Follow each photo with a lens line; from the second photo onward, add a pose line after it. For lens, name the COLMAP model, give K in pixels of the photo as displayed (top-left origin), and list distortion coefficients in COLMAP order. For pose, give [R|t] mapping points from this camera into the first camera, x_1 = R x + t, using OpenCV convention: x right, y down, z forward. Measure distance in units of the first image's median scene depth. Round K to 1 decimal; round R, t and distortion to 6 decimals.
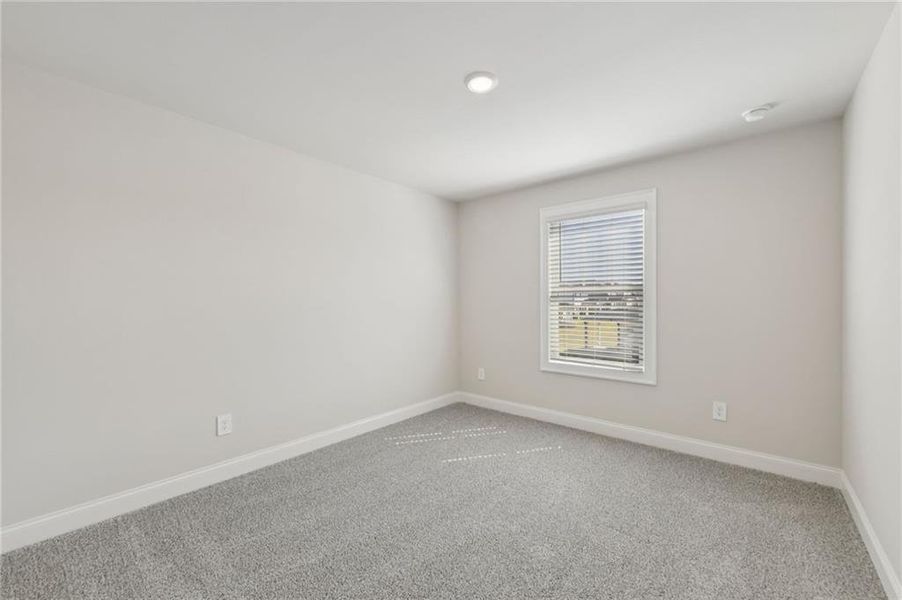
lens RADIAL K [[363.6, 0, 446.4], [0, 363.6, 302.6], [0, 0, 1]] dist [-0.002693, -0.000500]
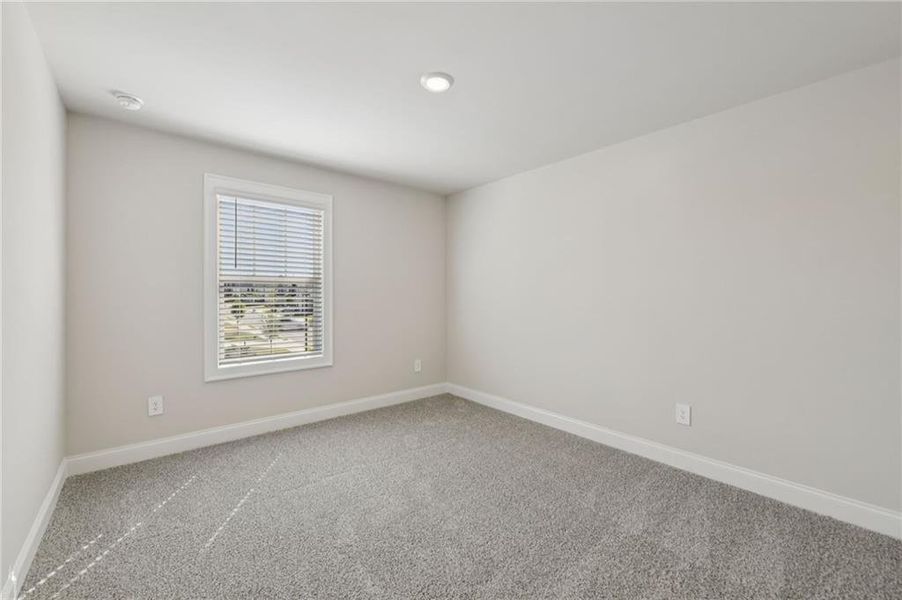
lens RADIAL K [[363.6, 0, 447.5], [0, 363.6, 291.6], [0, 0, 1]] dist [-0.002693, -0.000500]
pose [[0.163394, 0.007073, 0.986536, -0.460555], [0.000138, 0.999974, -0.007192, 0.000978], [-0.986561, 0.001311, 0.163389, 0.399569]]
